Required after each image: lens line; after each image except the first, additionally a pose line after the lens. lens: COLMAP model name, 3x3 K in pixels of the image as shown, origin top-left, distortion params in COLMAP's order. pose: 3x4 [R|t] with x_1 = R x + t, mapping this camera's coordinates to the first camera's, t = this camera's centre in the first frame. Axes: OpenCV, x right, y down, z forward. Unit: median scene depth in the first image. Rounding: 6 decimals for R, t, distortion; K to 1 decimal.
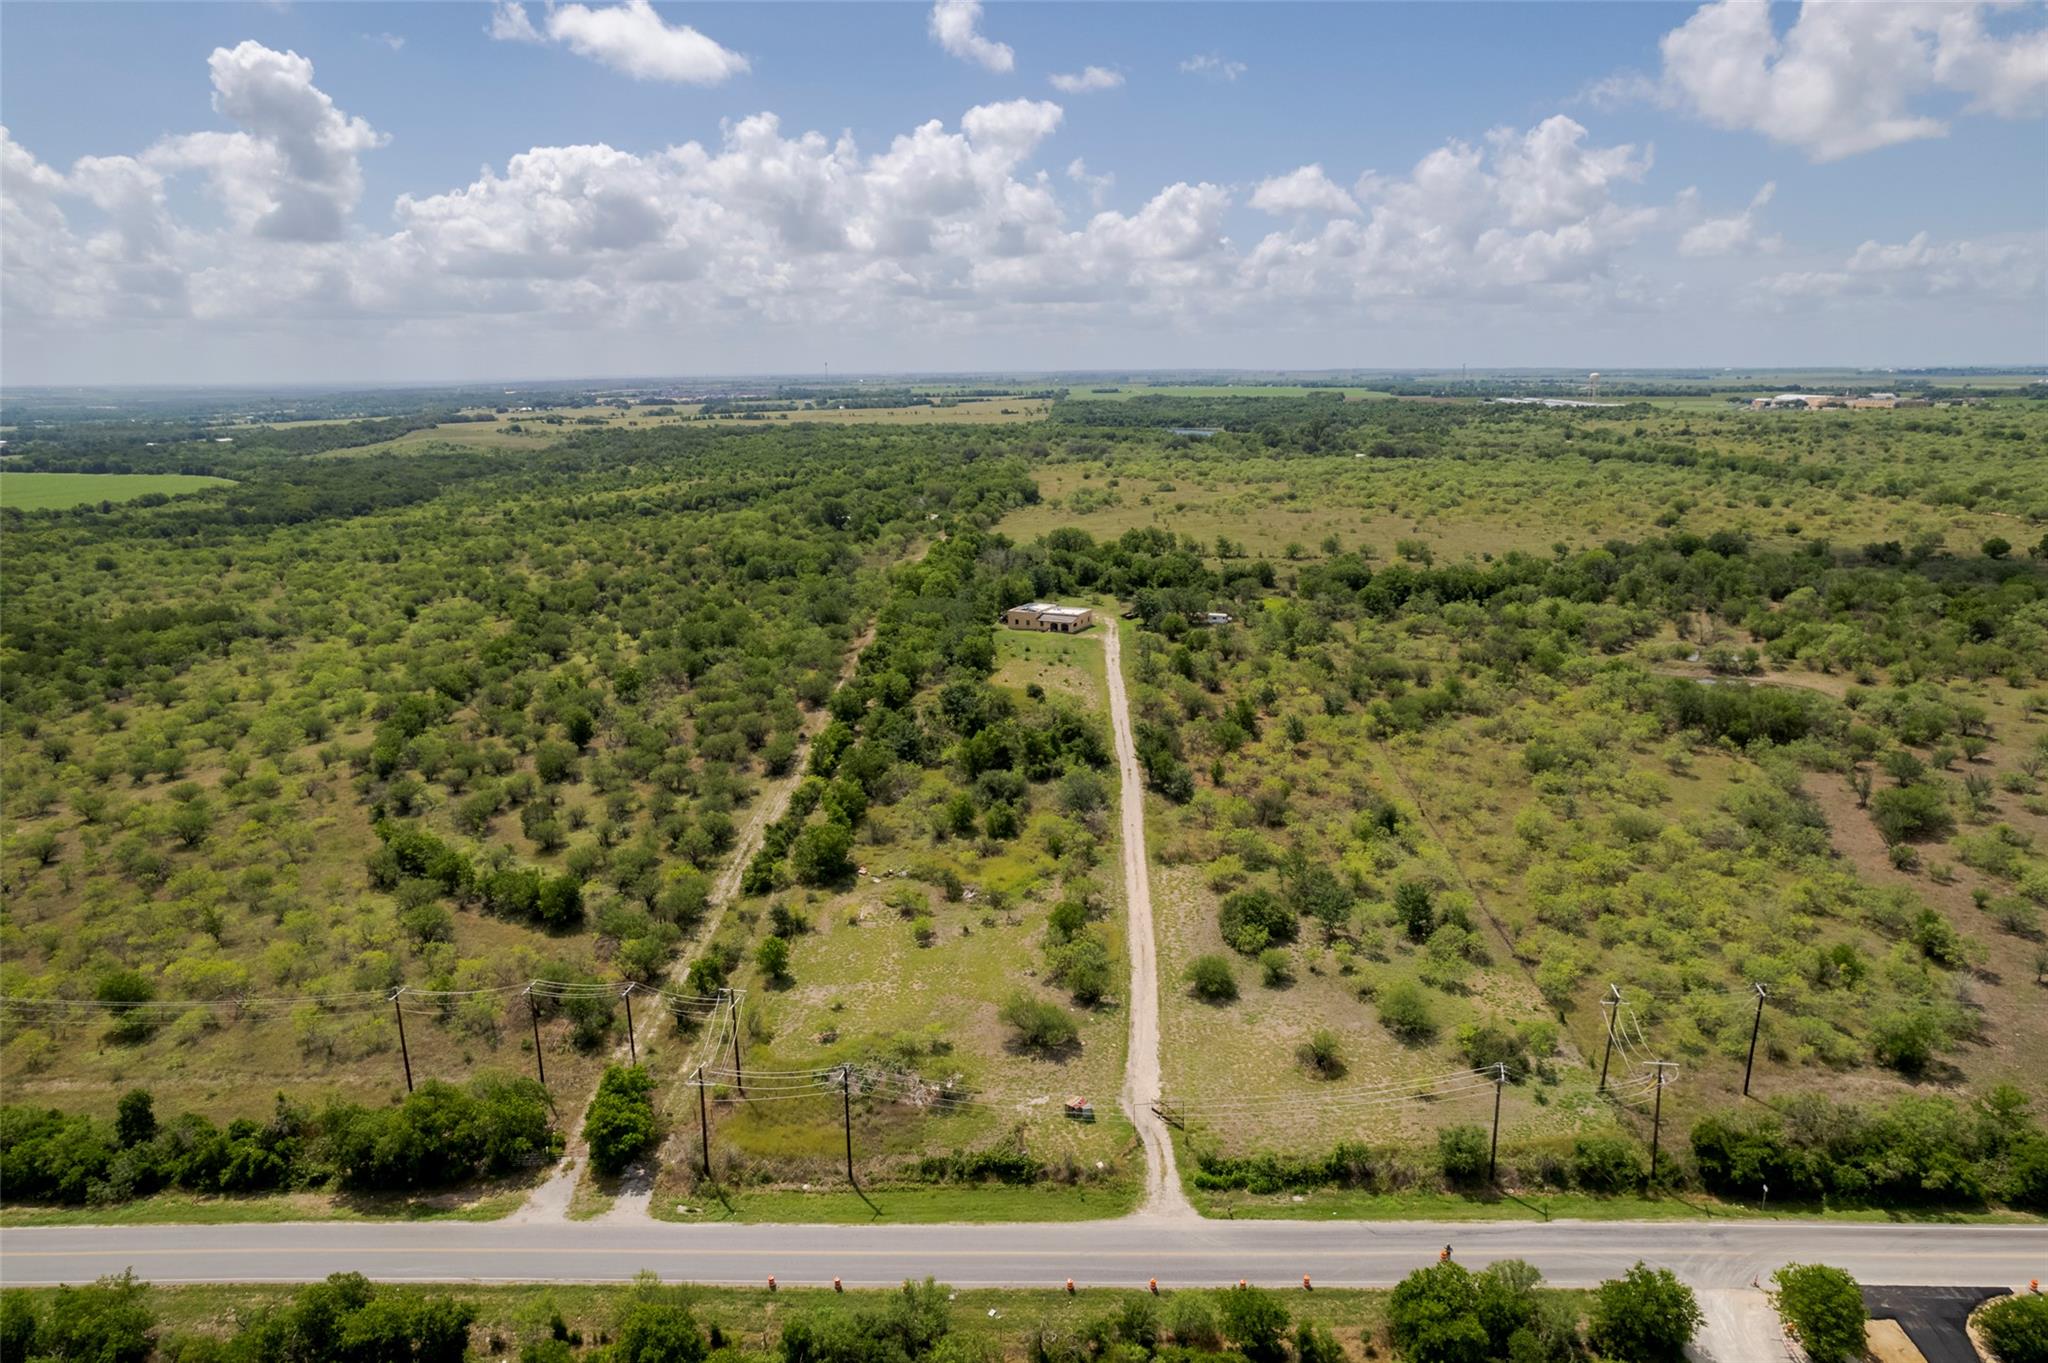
lens RADIAL K [[1317.9, 0, 1024.0], [0, 1317.9, 681.5], [0, 0, 1]] dist [-0.077413, 0.090797]
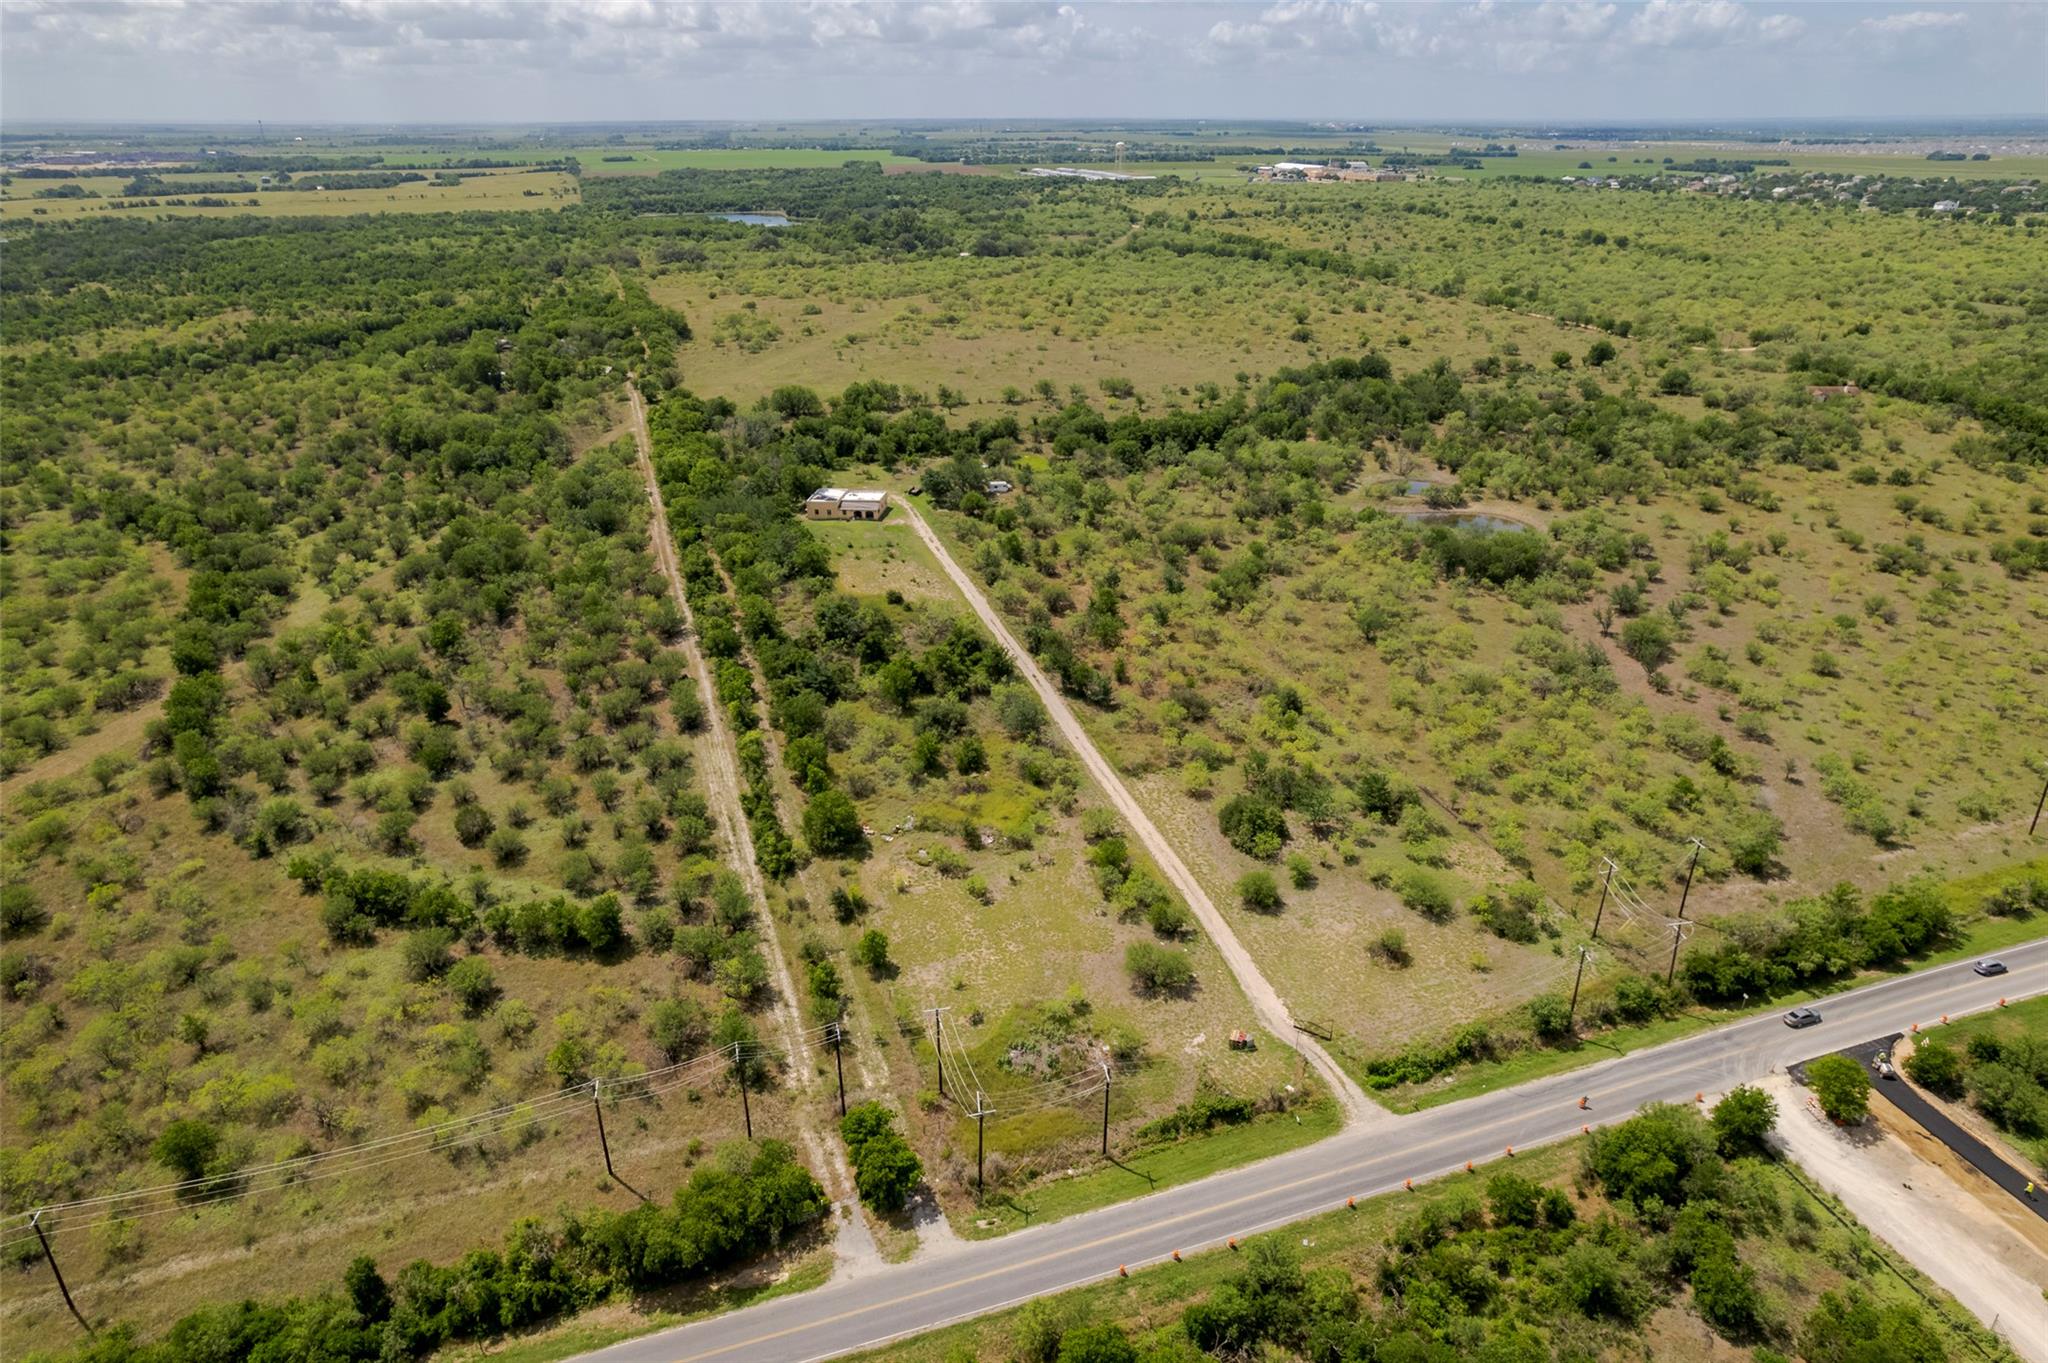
lens RADIAL K [[1310.4, 0, 1024.0], [0, 1310.4, 681.5], [0, 0, 1]] dist [-0.069006, 0.078529]
pose [[0.932763, -0.137721, 0.333145, -0.346178], [0.076913, 0.978897, 0.189326, -0.159660], [-0.352188, -0.150973, 0.923672, 0.031708]]
